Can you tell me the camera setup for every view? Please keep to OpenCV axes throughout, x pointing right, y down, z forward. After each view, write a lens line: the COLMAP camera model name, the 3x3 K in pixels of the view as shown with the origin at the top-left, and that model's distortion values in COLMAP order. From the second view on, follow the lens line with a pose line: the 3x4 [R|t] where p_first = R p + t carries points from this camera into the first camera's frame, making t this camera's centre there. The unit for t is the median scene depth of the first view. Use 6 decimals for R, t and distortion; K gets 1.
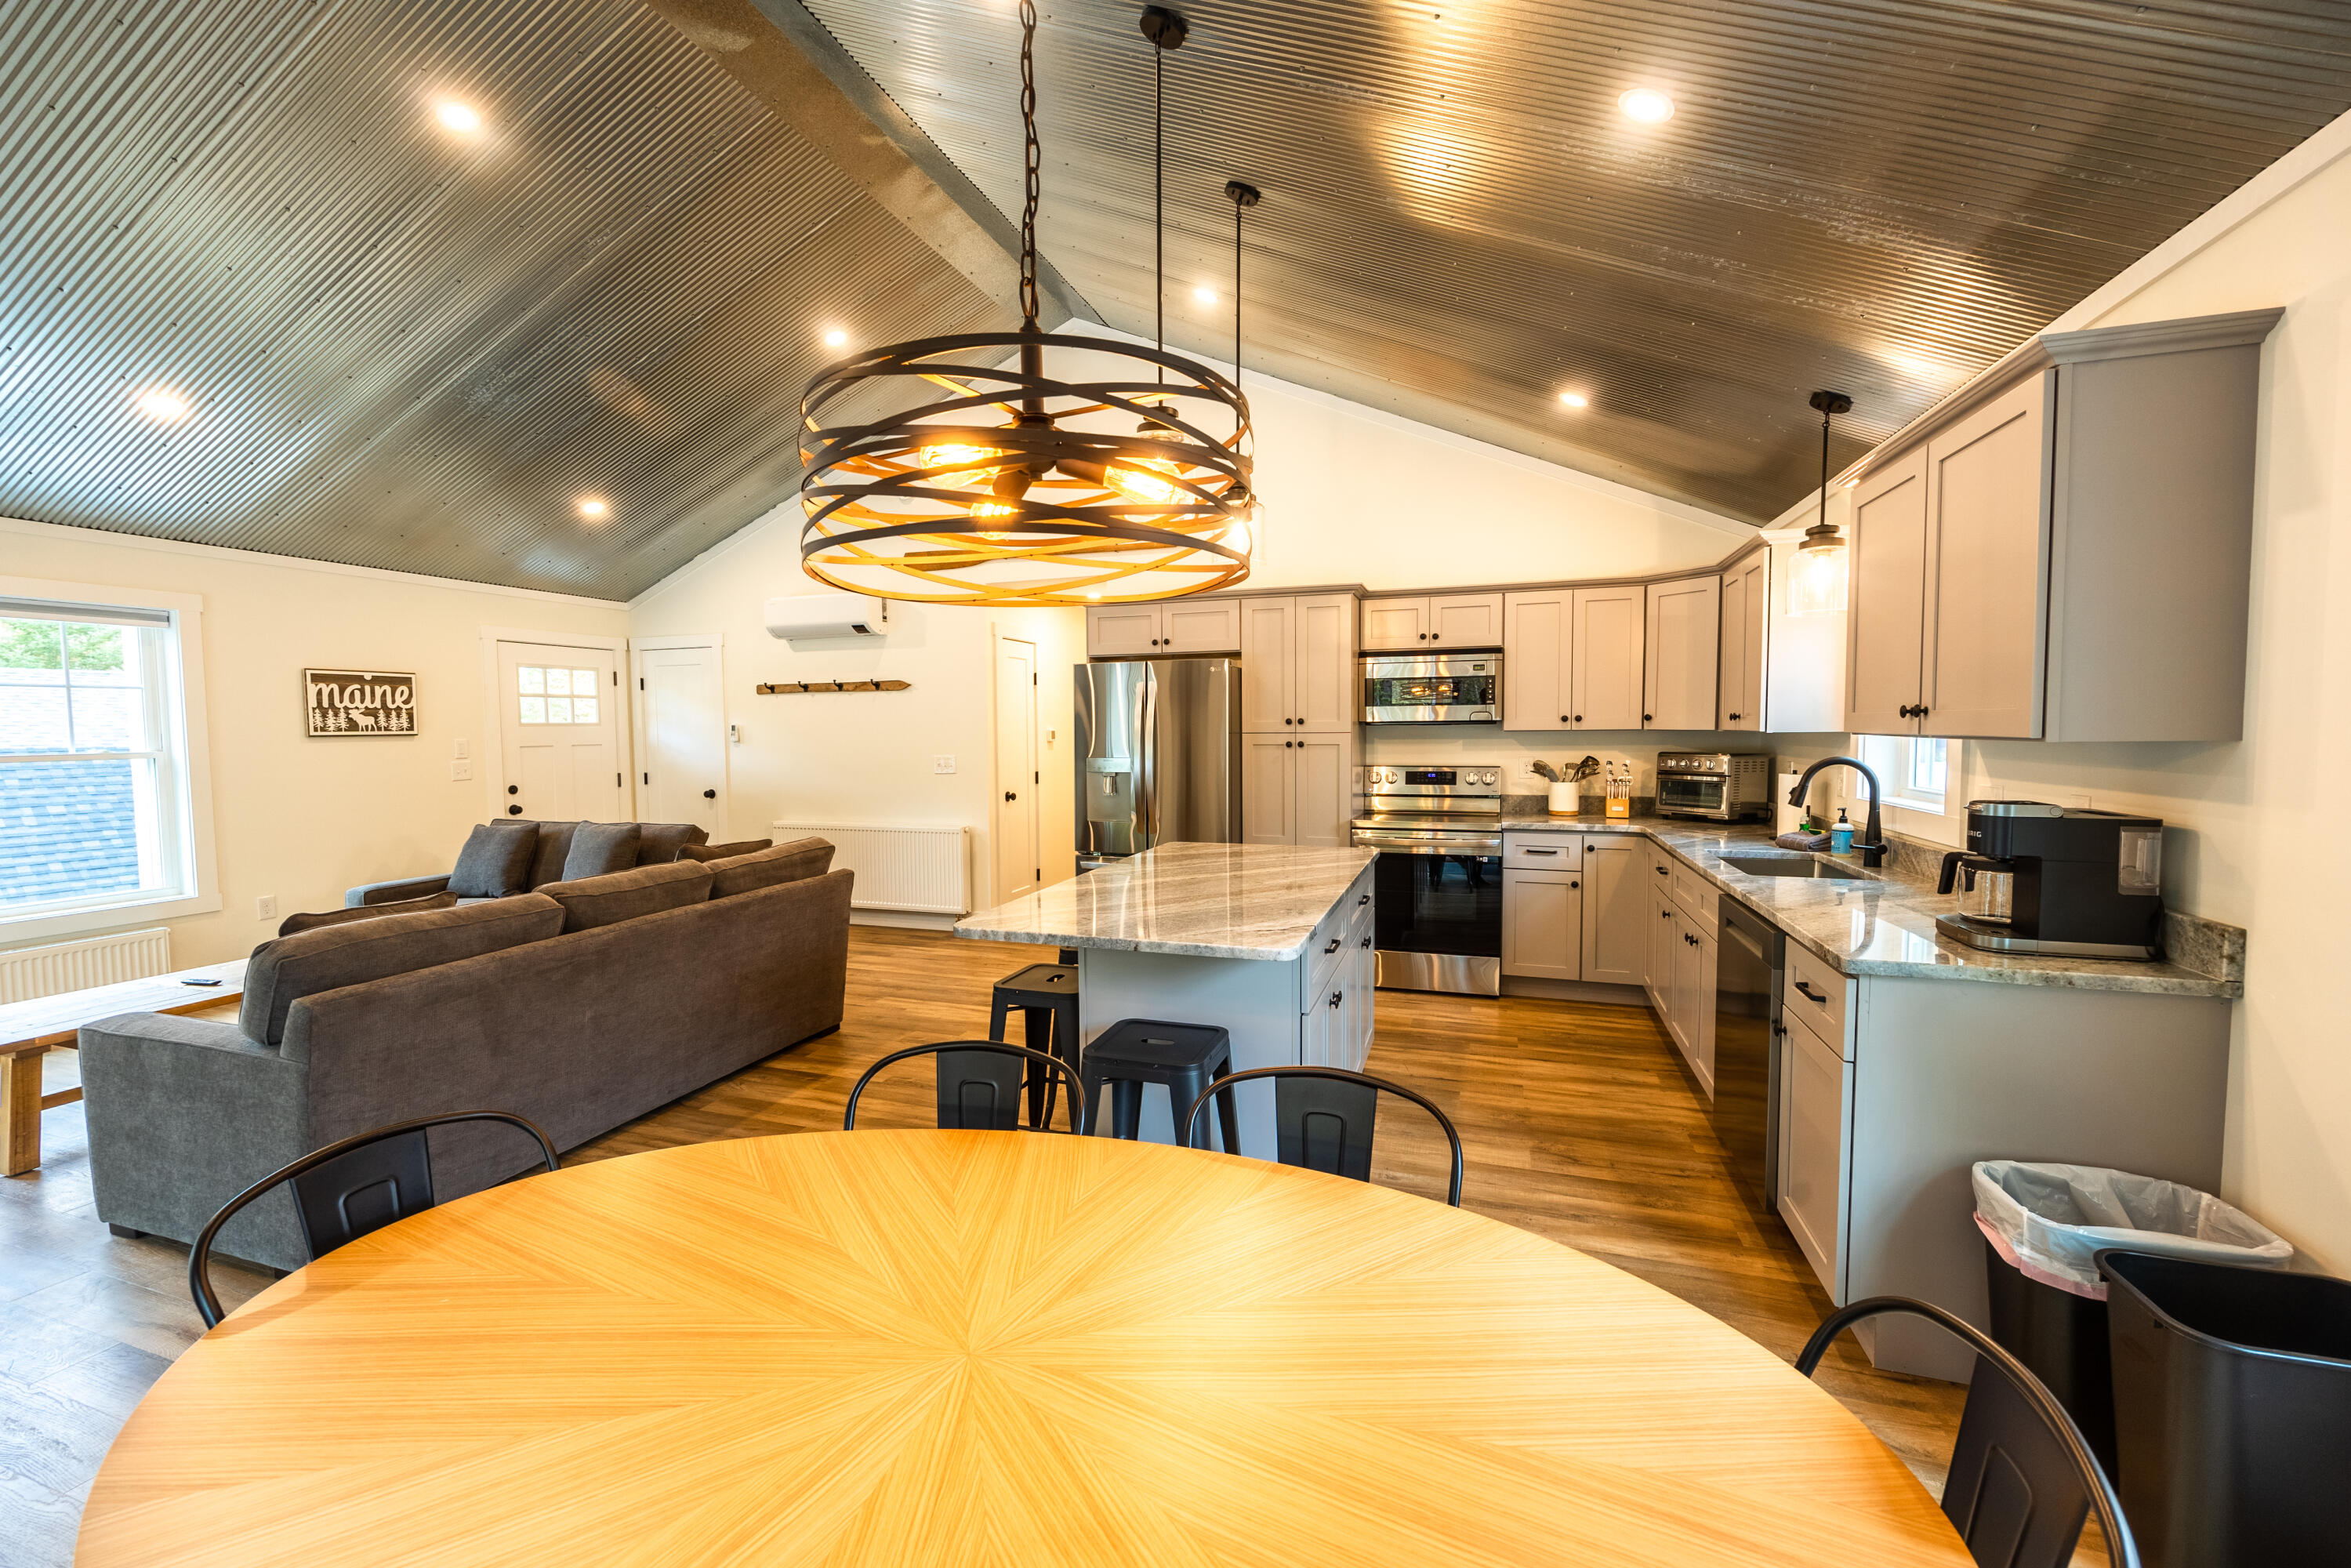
lens RADIAL K [[950.5, 0, 1177.6], [0, 950.5, 779.0], [0, 0, 1]] dist [0.003439, 0.000117]
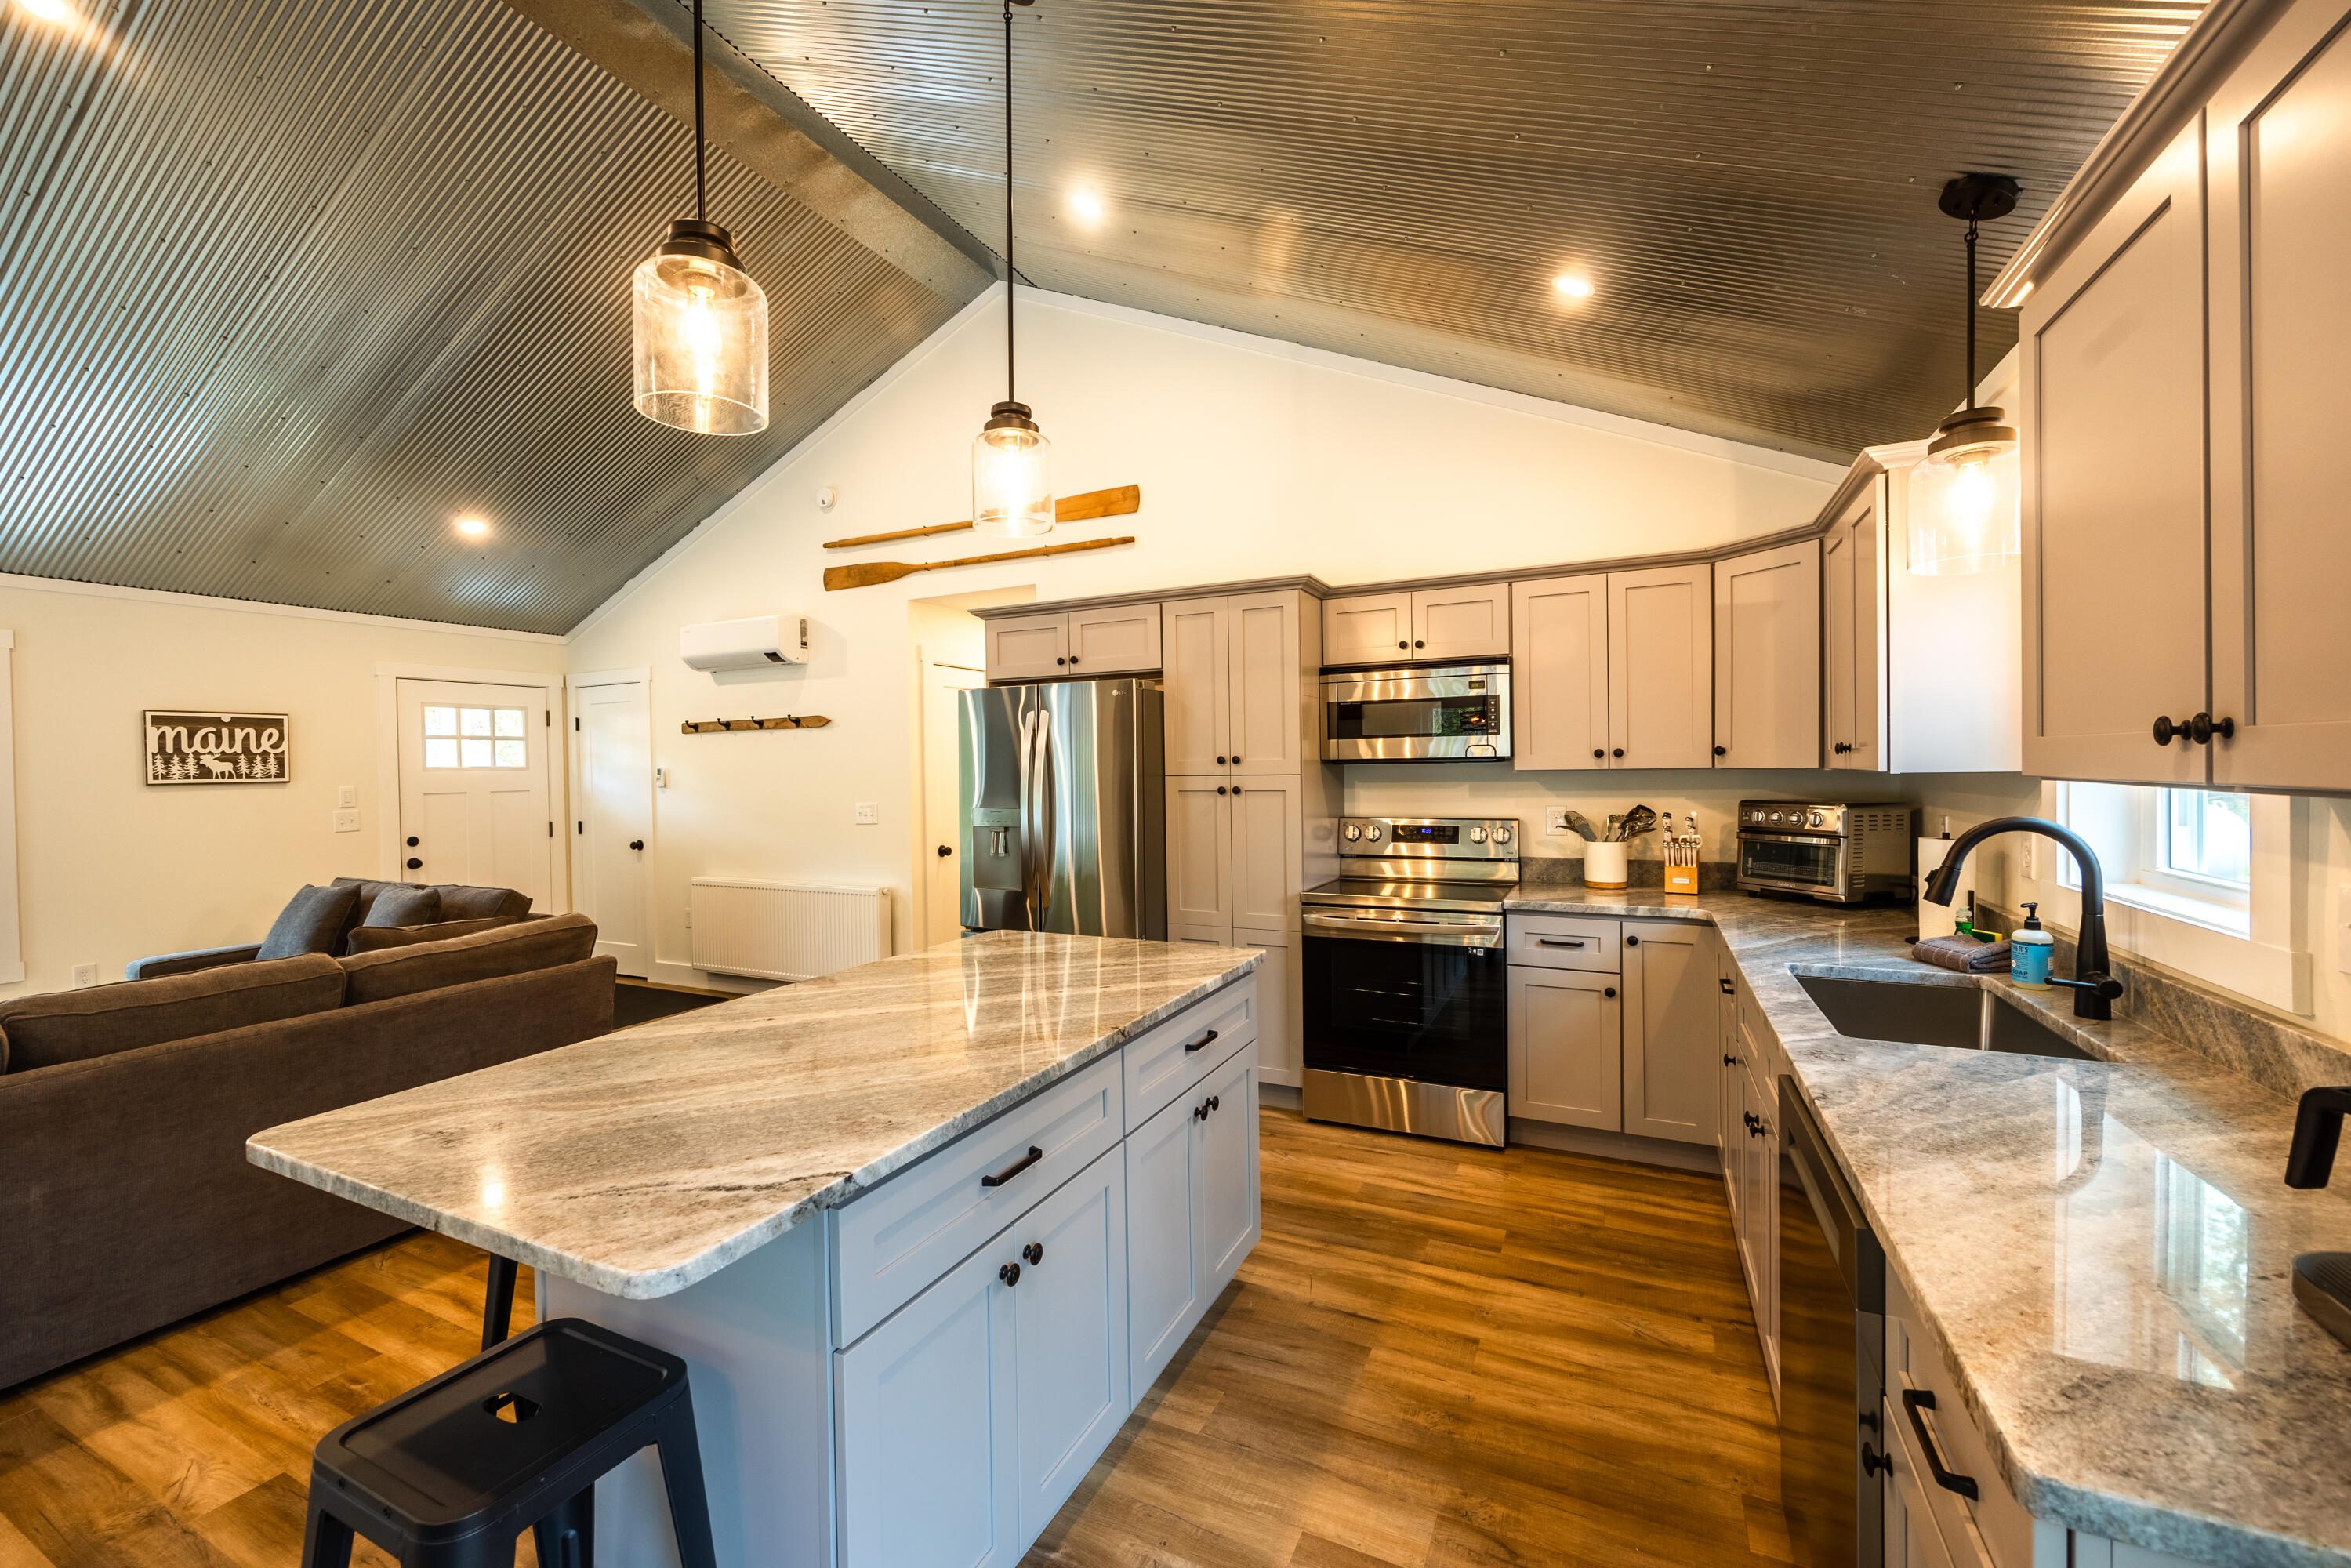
lens RADIAL K [[950.5, 0, 1173.7], [0, 950.5, 778.6], [0, 0, 1]] dist [0.003439, 0.000117]
pose [[0.991560, -0.005099, -0.129549, 0.180152], [-0.000186, 0.999169, -0.040754, -0.015216], [0.129650, 0.040434, 0.990735, 0.248580]]
